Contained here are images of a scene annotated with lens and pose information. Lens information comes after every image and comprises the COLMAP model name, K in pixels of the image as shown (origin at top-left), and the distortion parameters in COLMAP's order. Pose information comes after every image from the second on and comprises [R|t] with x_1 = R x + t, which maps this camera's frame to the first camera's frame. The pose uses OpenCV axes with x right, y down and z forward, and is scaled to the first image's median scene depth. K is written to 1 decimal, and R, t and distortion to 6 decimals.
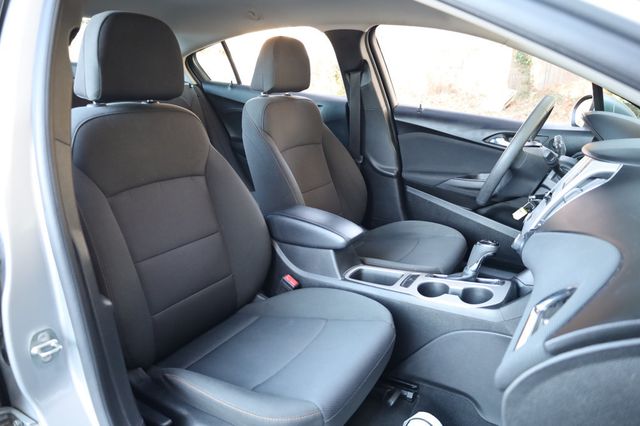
lens RADIAL K [[446.1, 0, 319.4], [0, 446.1, 214.0], [0, 0, 1]] dist [-0.007111, 0.000928]
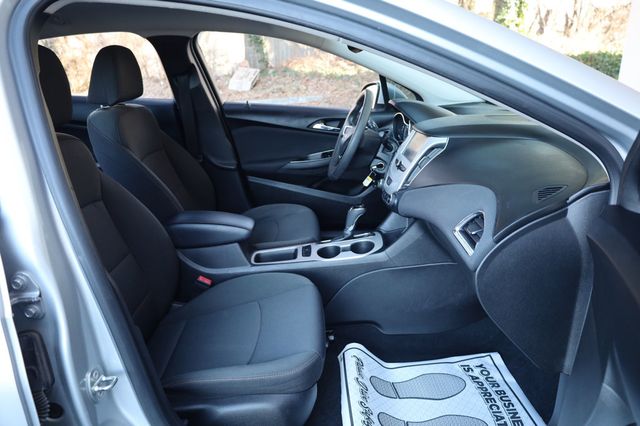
lens RADIAL K [[484.1, 0, 319.7], [0, 484.1, 214.3], [0, 0, 1]] dist [0.006838, 0.000459]
pose [[0.835153, -0.211664, 0.507659, -0.297097], [0.198685, 0.976761, 0.080394, -0.033772], [-0.512878, 0.033723, 0.857799, -0.111148]]
